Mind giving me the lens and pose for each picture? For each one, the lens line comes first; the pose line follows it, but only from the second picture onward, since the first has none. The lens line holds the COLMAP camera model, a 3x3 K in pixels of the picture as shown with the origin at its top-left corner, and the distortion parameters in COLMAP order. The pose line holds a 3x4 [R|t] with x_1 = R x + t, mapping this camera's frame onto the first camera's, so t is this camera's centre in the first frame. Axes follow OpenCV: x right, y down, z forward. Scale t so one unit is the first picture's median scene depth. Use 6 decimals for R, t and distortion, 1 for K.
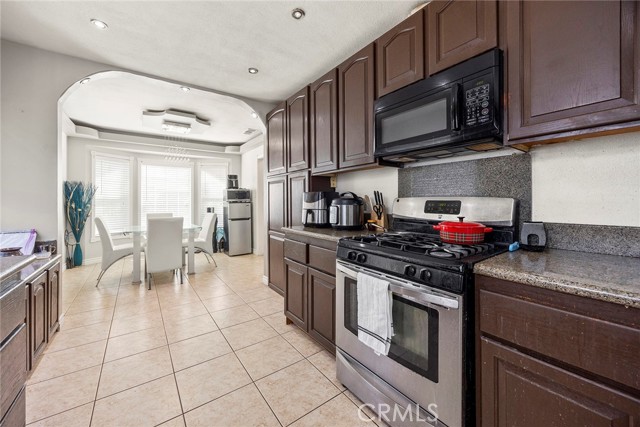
lens RADIAL K [[252.2, 0, 319.8], [0, 252.2, 201.0], [0, 0, 1]] dist [-0.002234, -0.000301]
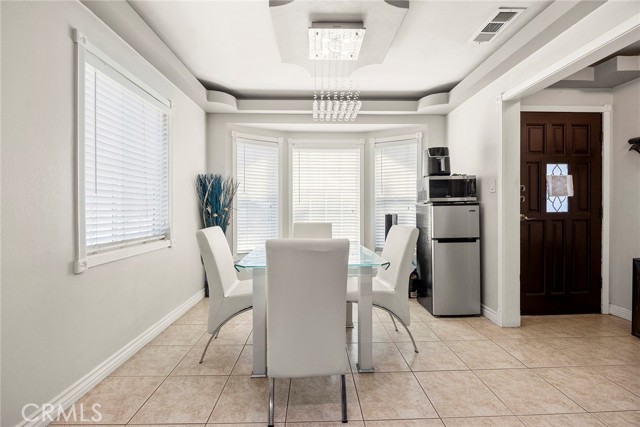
lens RADIAL K [[272.6, 0, 320.0], [0, 272.6, 213.5], [0, 0, 1]] dist [-0.000225, -0.000014]
pose [[0.827578, 0.007246, -0.561305, -0.244575], [0.002115, 0.999869, 0.016027, 0.014663], [0.561347, -0.014451, 0.827454, 0.444648]]
